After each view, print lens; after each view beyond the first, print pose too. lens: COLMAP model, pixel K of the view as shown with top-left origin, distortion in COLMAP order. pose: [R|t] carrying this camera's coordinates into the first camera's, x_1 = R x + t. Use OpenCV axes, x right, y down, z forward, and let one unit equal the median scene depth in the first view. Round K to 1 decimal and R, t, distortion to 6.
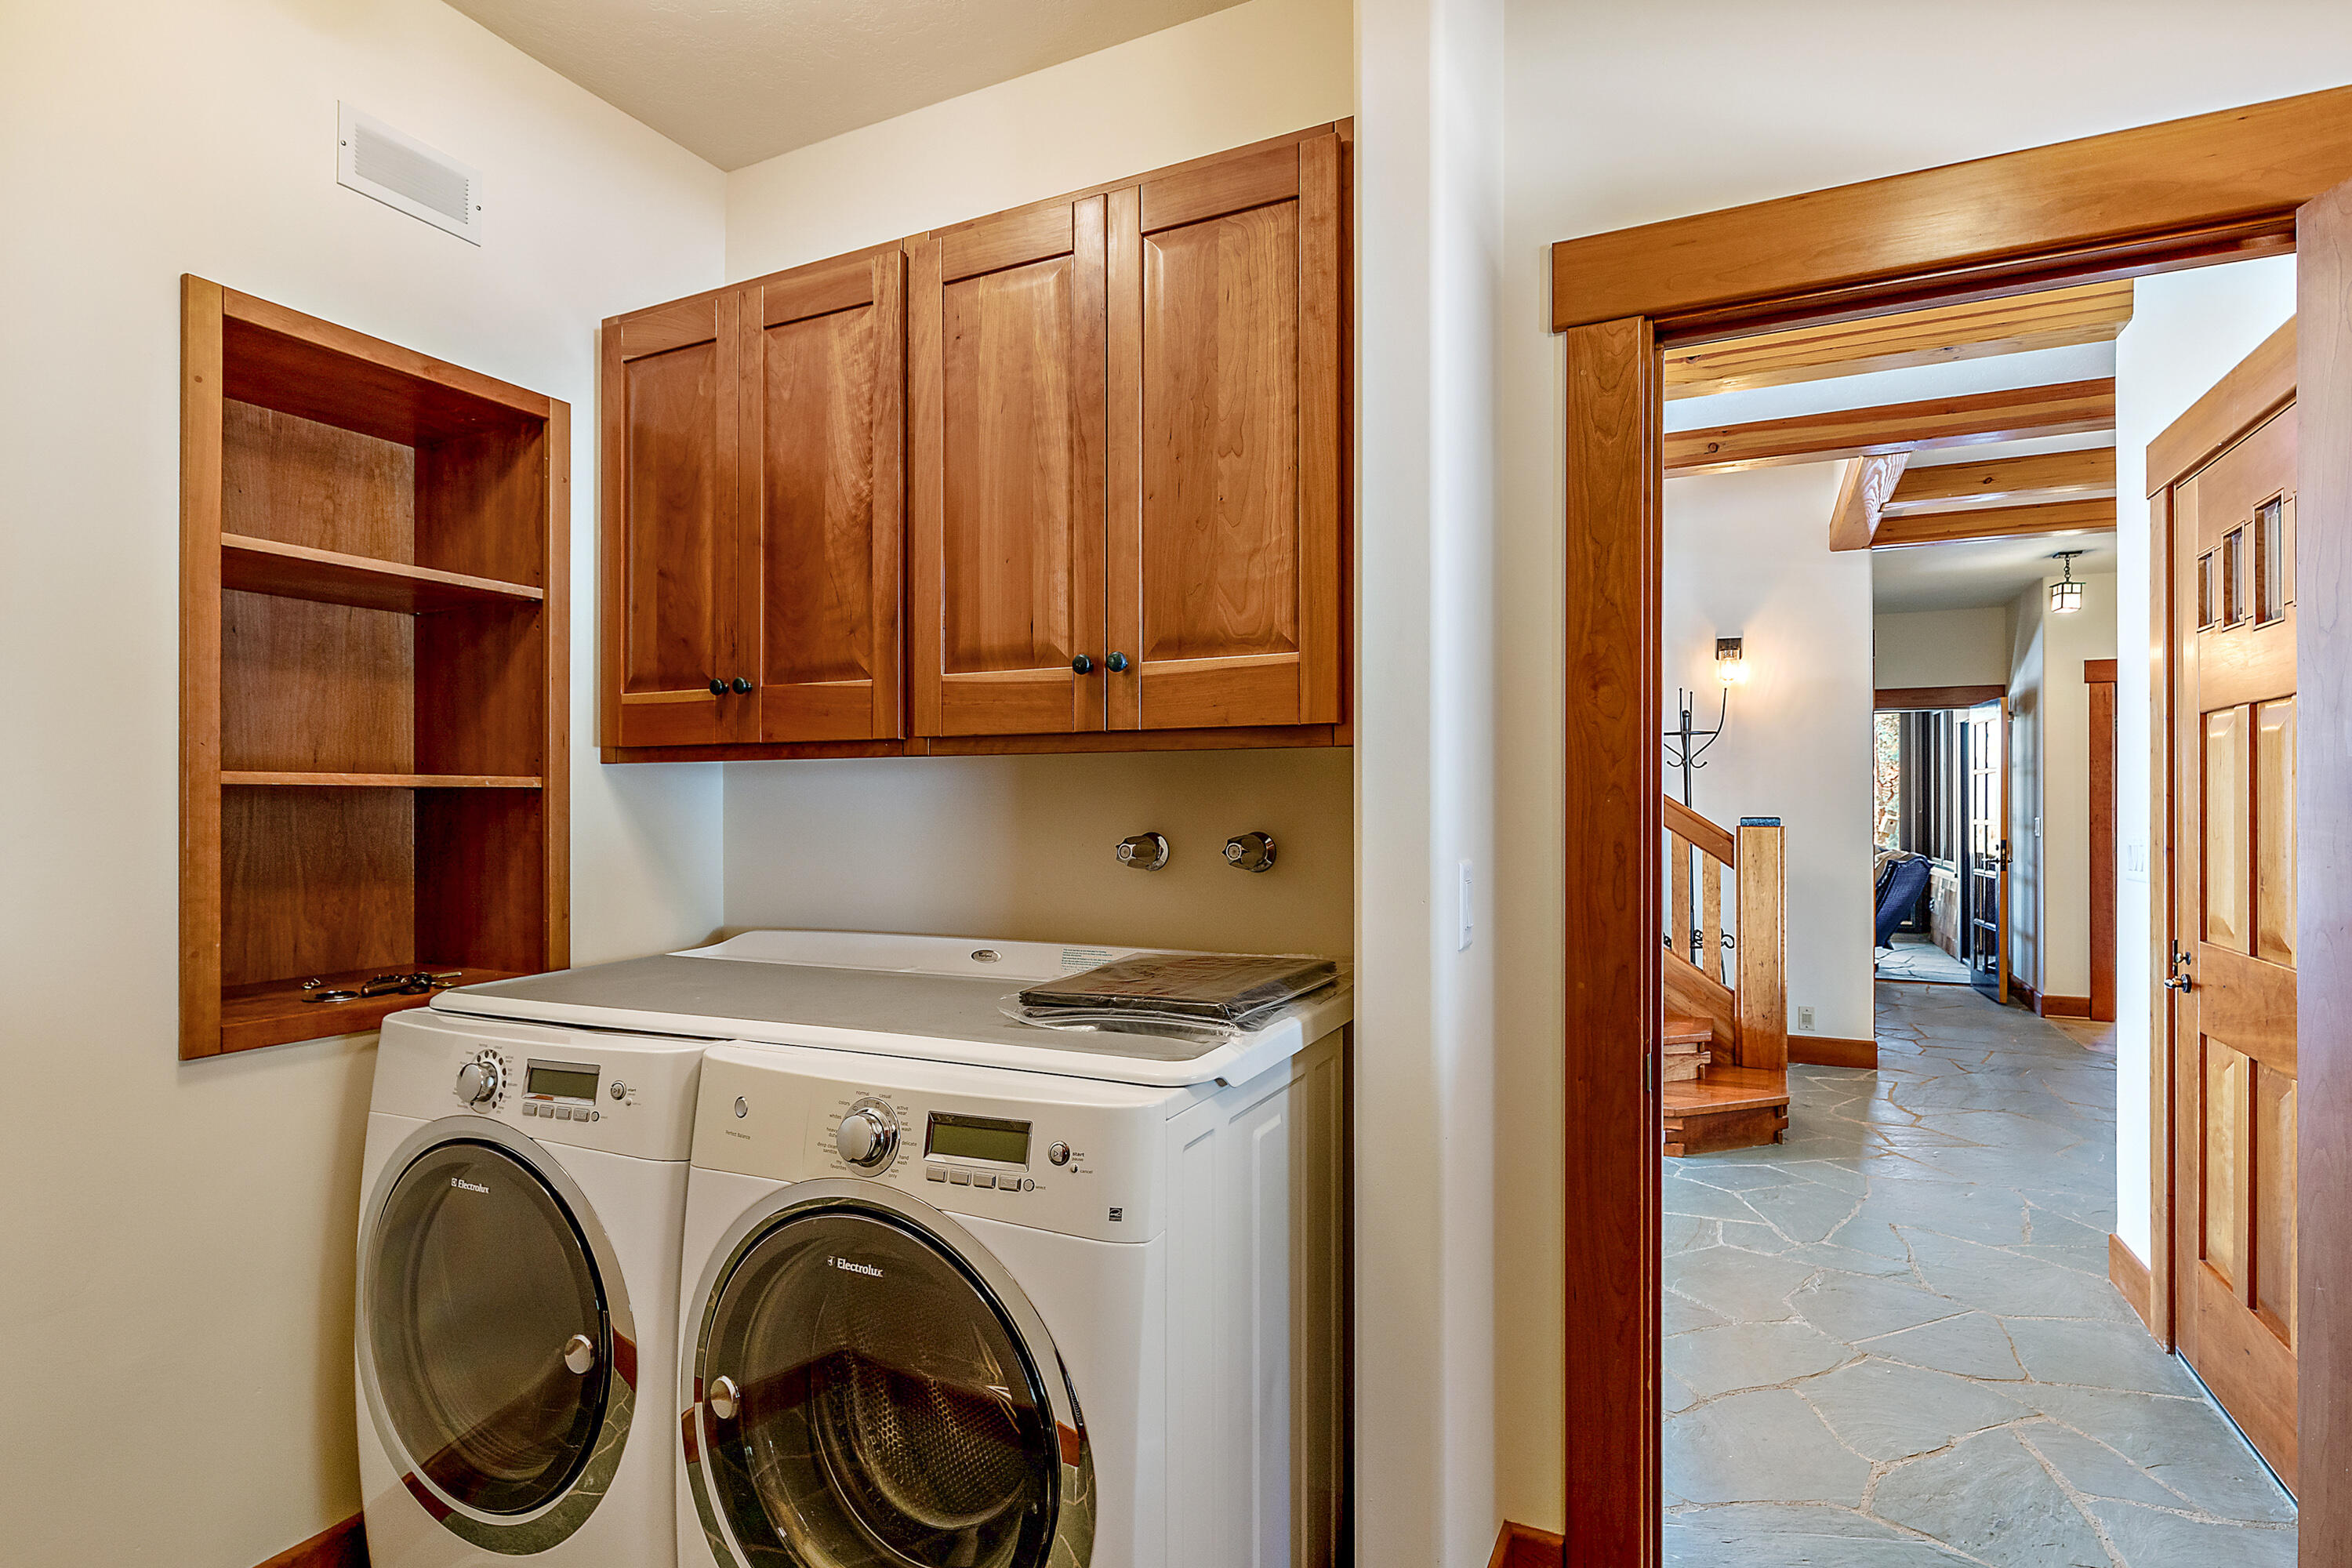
lens RADIAL K [[1199.6, 0, 1170.0], [0, 1199.6, 796.5], [0, 0, 1]] dist [-0.000046, -0.001641]
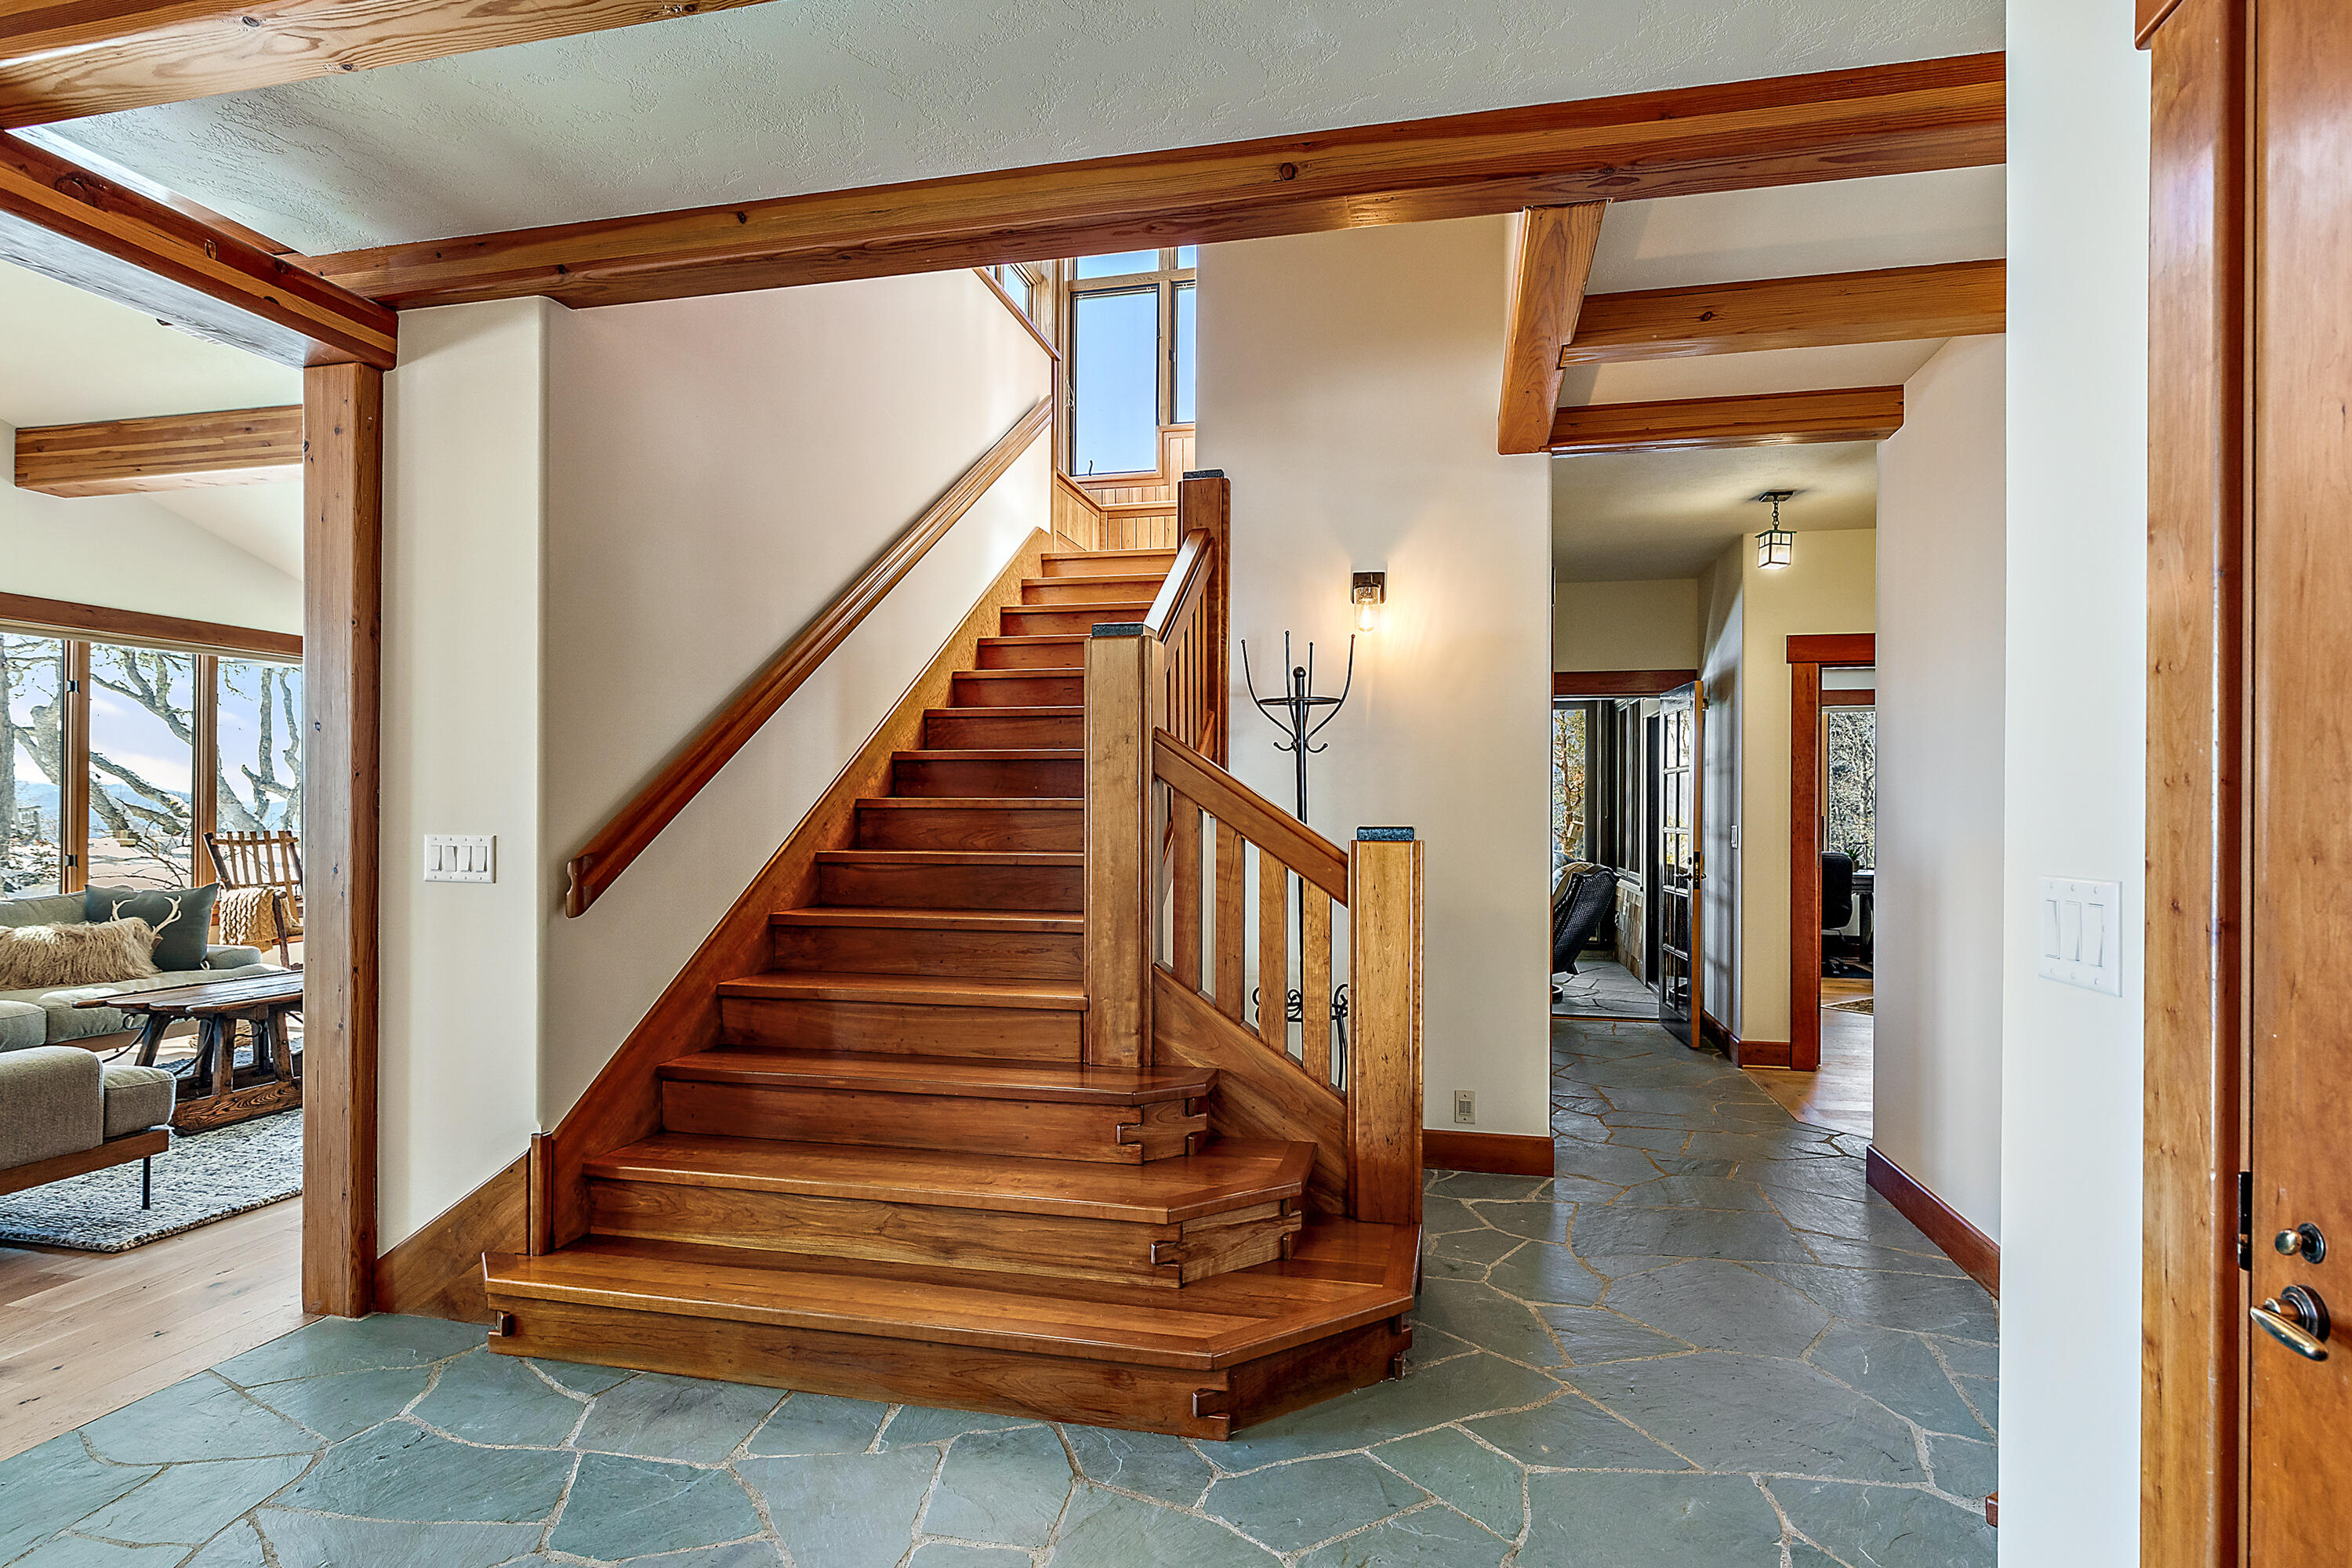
lens RADIAL K [[1199.6, 0, 1180.6], [0, 1199.6, 792.2], [0, 0, 1]] dist [-0.000046, -0.001641]
pose [[0.975789, 0.008791, 0.218538, 0.164787], [-0.007677, 0.999953, -0.005944, 0.002512], [-0.218580, 0.004123, 0.975810, 0.268958]]
